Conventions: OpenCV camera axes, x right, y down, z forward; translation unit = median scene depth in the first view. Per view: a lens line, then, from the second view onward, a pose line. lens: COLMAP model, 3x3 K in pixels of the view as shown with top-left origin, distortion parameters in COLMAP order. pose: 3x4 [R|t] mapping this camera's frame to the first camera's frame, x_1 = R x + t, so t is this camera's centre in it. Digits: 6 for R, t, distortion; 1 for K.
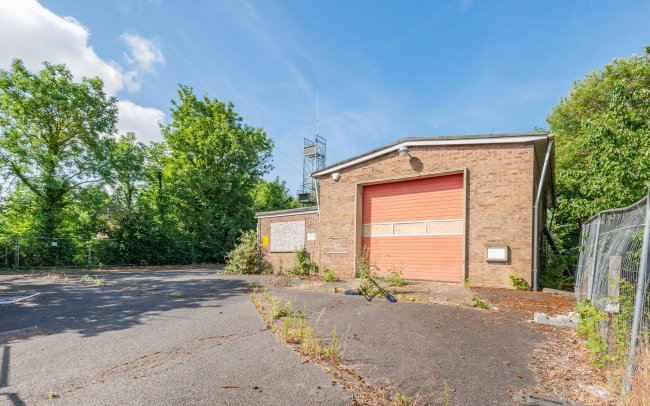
lens RADIAL K [[330.1, 0, 310.8], [0, 330.1, 254.4], [0, 0, 1]] dist [0.020122, -0.003677]
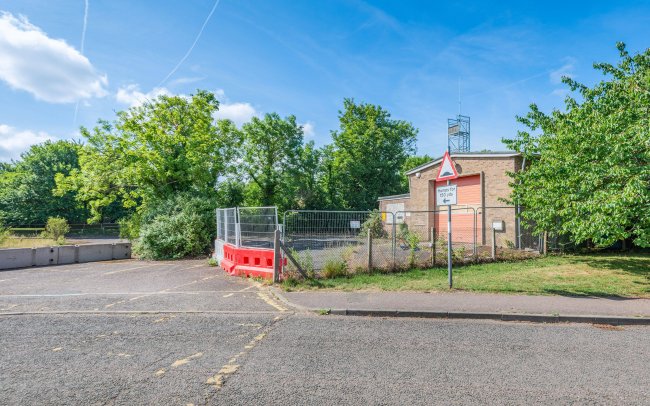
lens RADIAL K [[361.4, 0, 324.4], [0, 361.4, 195.3], [0, 0, 1]] dist [0.033461, -0.013168]
pose [[0.881551, -0.038296, -0.470534, 0.433769], [0.001871, 0.996980, -0.077636, -0.008971], [0.472086, 0.067559, 0.878960, -0.622192]]
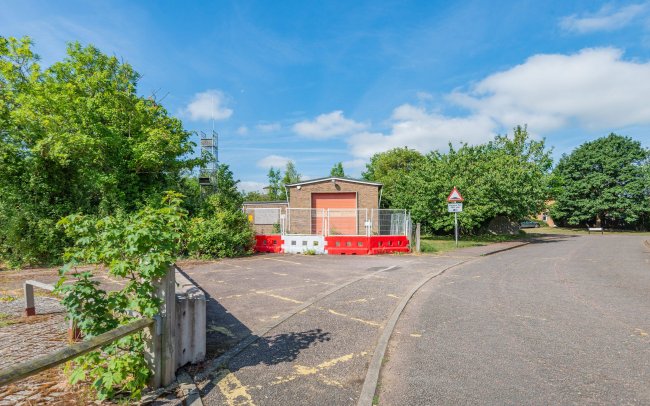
lens RADIAL K [[376.5, 0, 317.1], [0, 376.5, 215.6], [0, 0, 1]] dist [0.051874, 0.000250]
pose [[0.850099, 0.004216, 0.526605, -0.963668], [0.014820, 0.999380, -0.031925, 0.015047], [-0.526414, 0.034944, 0.849510, -0.956405]]
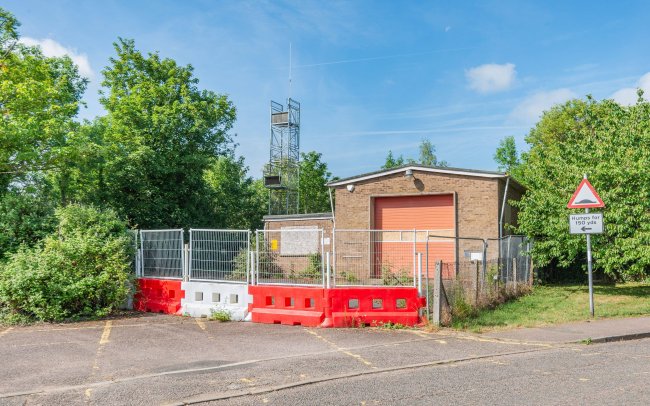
lens RADIAL K [[625.1, 0, 327.5], [0, 625.1, 206.5], [0, 0, 1]] dist [0.017132, 0.000000]
pose [[0.986737, 0.006202, 0.162210, -0.310646], [0.006955, 0.996737, -0.080420, -0.002407], [-0.162179, 0.080482, 0.983474, -0.965851]]
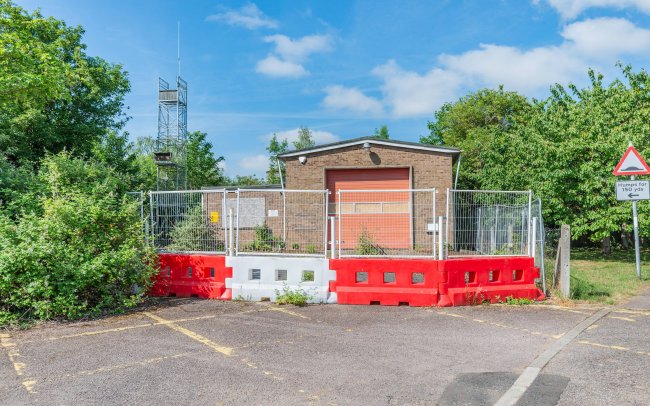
lens RADIAL K [[518.6, 0, 329.4], [0, 518.6, 208.0], [0, 0, 1]] dist [0.018880, 0.019612]
pose [[0.877757, 0.007985, 0.479040, -0.611205], [0.016295, 0.998785, -0.046507, 0.008471], [-0.478830, 0.048628, 0.876560, -0.510076]]
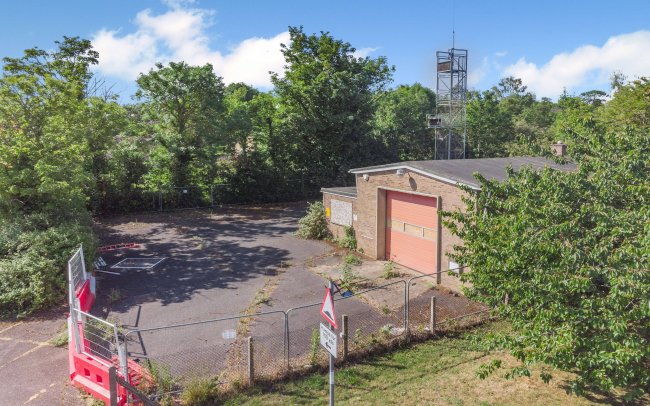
lens RADIAL K [[488.0, 0, 308.8], [0, 488.0, 176.3], [0, 0, 1]] dist [-0.014589, 0.002153]
pose [[0.894414, 0.055620, -0.443768, 0.577212], [-0.019318, 0.996115, 0.085912, -0.336166], [0.446823, -0.068268, 0.892014, -0.529570]]
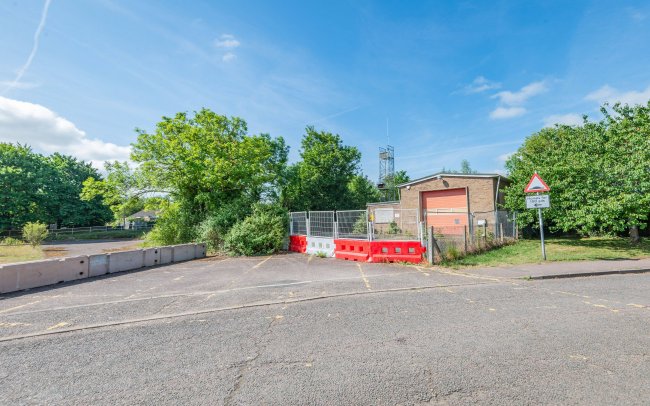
lens RADIAL K [[290.7, 0, 324.1], [0, 290.7, 196.4], [0, 0, 1]] dist [0.013217, -0.002419]
pose [[0.984537, -0.035830, -0.171471, -0.128988], [0.019614, 0.995251, -0.095346, -0.006540], [0.174073, 0.090508, 0.980564, -0.860506]]
